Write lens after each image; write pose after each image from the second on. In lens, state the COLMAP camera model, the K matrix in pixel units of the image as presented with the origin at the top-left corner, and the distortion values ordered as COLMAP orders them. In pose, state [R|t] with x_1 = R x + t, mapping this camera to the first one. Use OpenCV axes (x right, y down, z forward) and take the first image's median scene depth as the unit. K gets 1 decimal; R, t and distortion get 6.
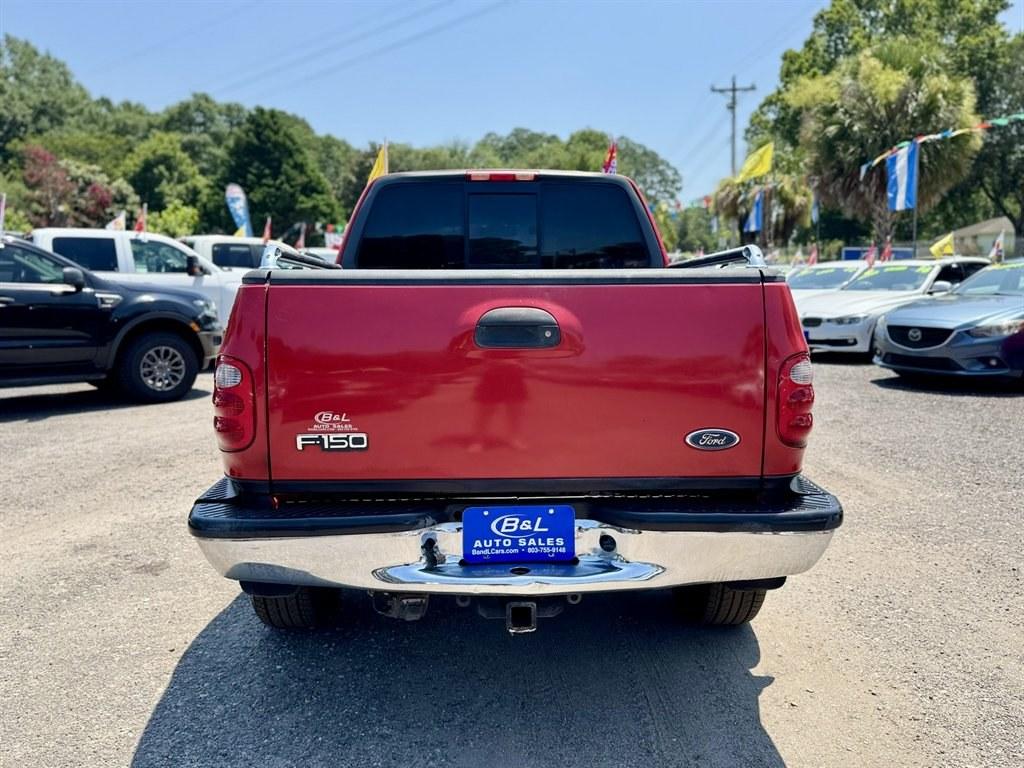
lens RADIAL K [[863.1, 0, 510.9], [0, 863.1, 392.2], [0, 0, 1]] dist [0.013346, -0.005003]
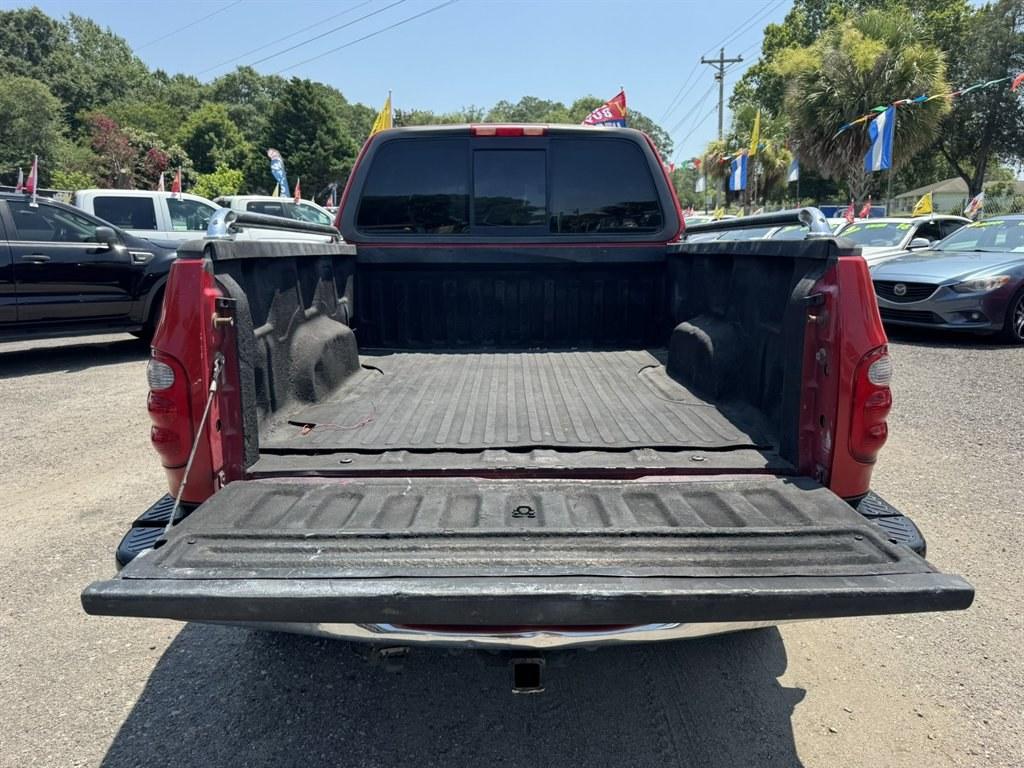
lens RADIAL K [[743.3, 0, 512.0], [0, 743.3, 384.0], [0, 0, 1]] dist [0.000790, 0.001714]
pose [[0.999936, 0.001641, -0.011191, 0.000550], [-0.000851, 0.997530, 0.070237, -0.005717], [0.011278, -0.070223, 0.997468, 0.030616]]
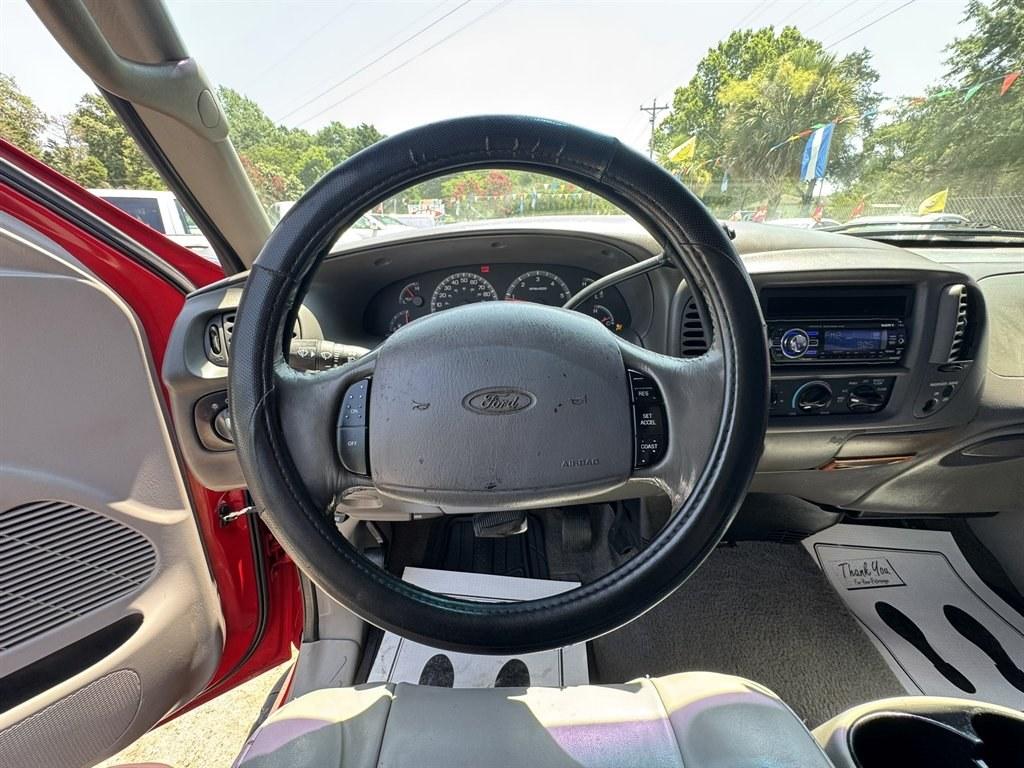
lens RADIAL K [[409.2, 0, 511.5], [0, 409.2, 380.9], [0, 0, 1]] dist [-0.003074, -0.000367]
pose [[0.999958, -0.009073, -0.001415, -0.023038], [0.009163, 0.975845, 0.218270, -0.034077], [-0.000600, -0.218274, 0.975887, 0.236061]]
